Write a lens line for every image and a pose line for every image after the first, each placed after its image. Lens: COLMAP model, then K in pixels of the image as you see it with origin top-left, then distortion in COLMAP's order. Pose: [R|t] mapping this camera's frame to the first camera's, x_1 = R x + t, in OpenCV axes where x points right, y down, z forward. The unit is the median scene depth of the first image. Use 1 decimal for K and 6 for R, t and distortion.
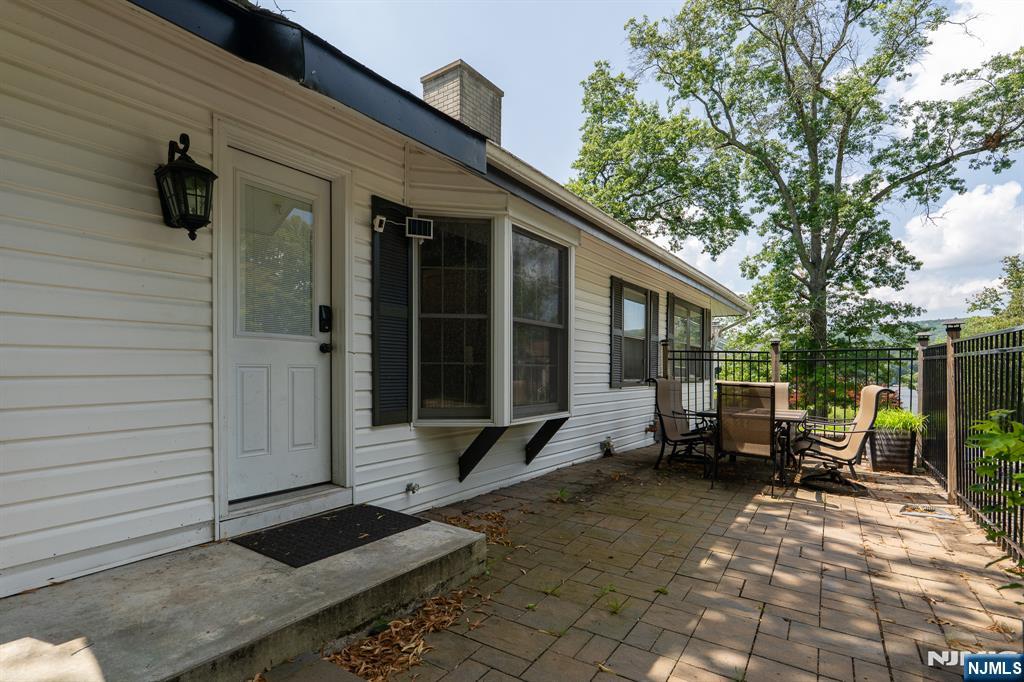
lens RADIAL K [[481.3, 0, 512.8], [0, 481.3, 377.7], [0, 0, 1]] dist [-0.002013, -0.000812]
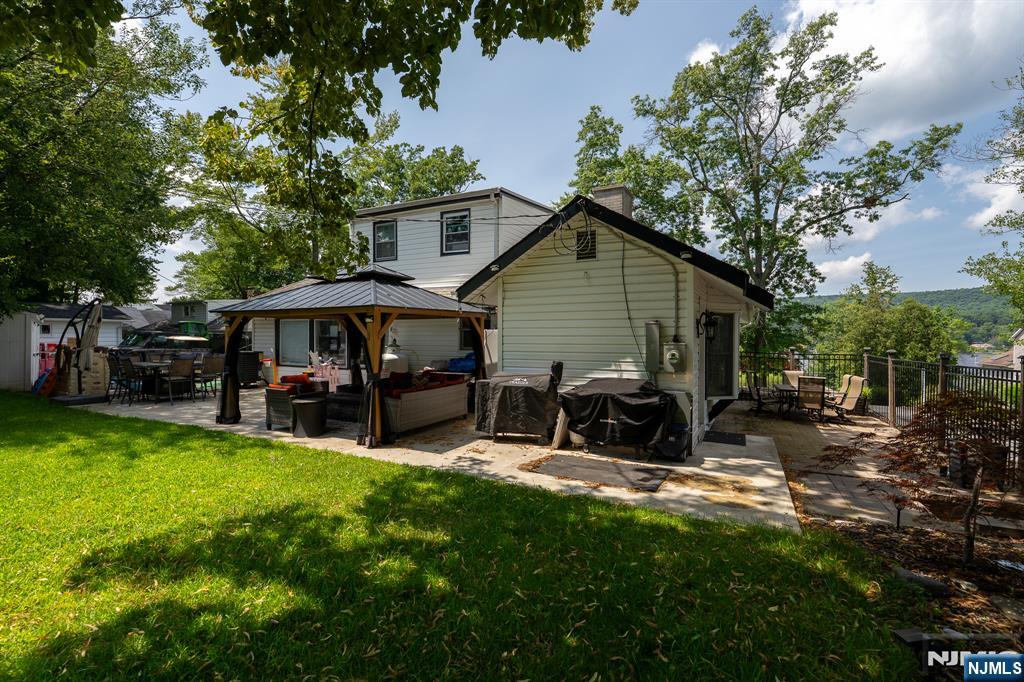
lens RADIAL K [[460.9, 0, 510.6], [0, 460.9, 347.2], [0, 0, 1]] dist [0.000541, 0.000048]
pose [[0.989920, 0.009877, 0.141279, -0.314221], [-0.008586, 0.999916, -0.009744, -0.000596], [-0.141364, 0.008433, 0.989922, -0.275620]]
